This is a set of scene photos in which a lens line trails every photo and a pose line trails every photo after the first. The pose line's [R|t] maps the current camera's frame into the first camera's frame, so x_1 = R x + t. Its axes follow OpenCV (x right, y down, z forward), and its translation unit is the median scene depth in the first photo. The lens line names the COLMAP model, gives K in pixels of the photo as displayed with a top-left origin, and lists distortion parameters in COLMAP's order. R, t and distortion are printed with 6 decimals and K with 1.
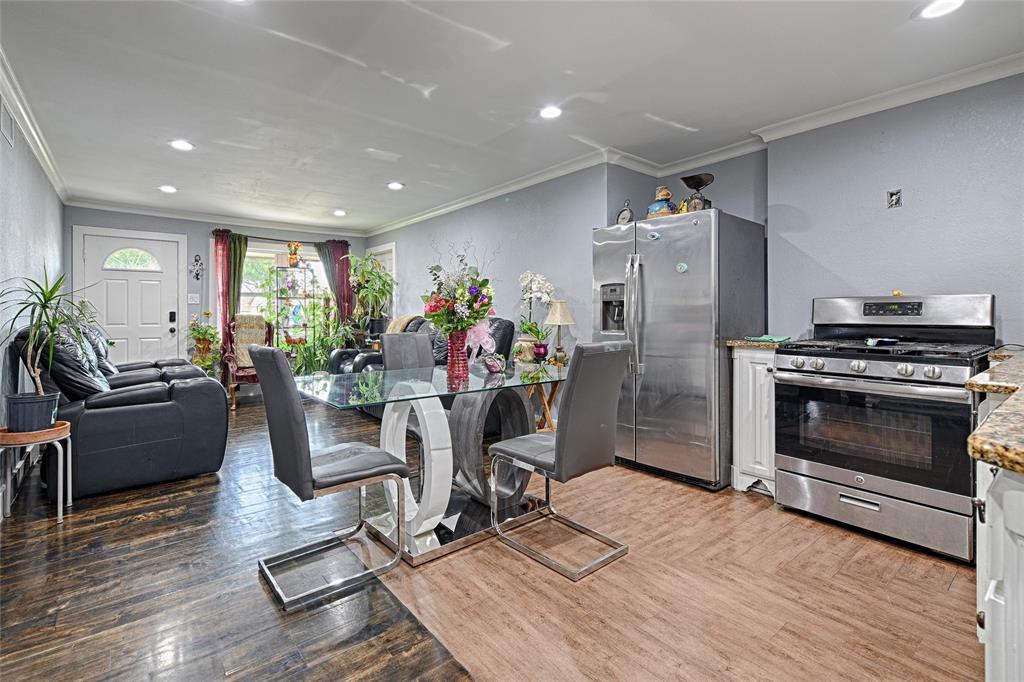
lens RADIAL K [[446.0, 0, 507.7], [0, 446.0, 315.5], [0, 0, 1]] dist [0.001068, -0.000133]
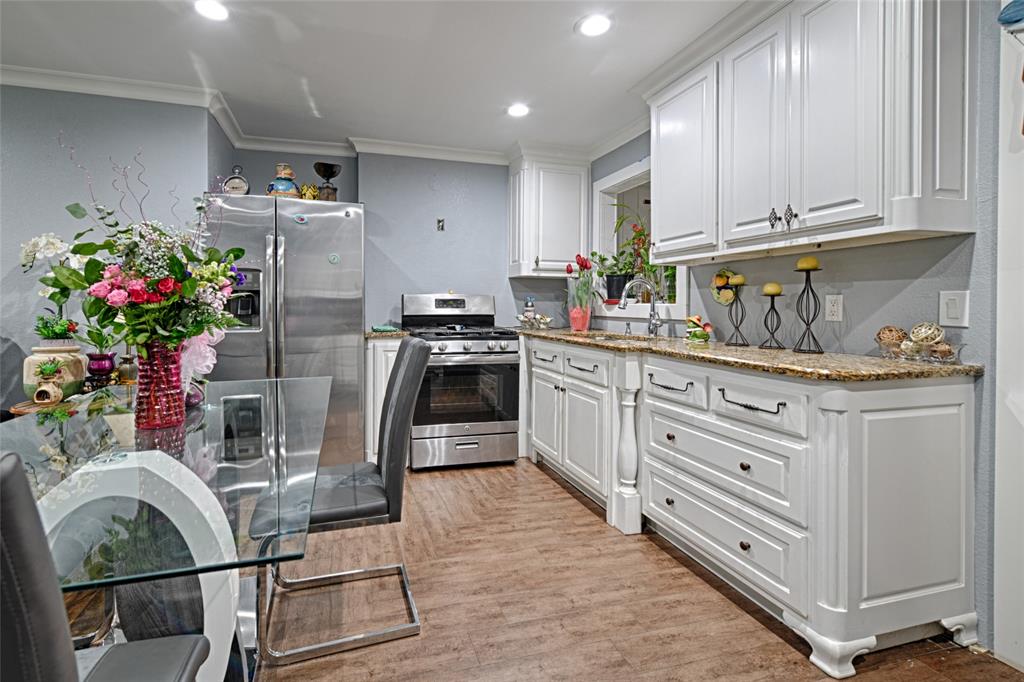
lens RADIAL K [[414.1, 0, 511.8], [0, 414.1, 311.9], [0, 0, 1]] dist [0.002202, 0.000097]
pose [[0.437386, -0.008544, 0.899233, -0.258705], [0.000137, 0.999955, 0.009434, -0.001421], [-0.899274, -0.004003, 0.437367, 0.293244]]
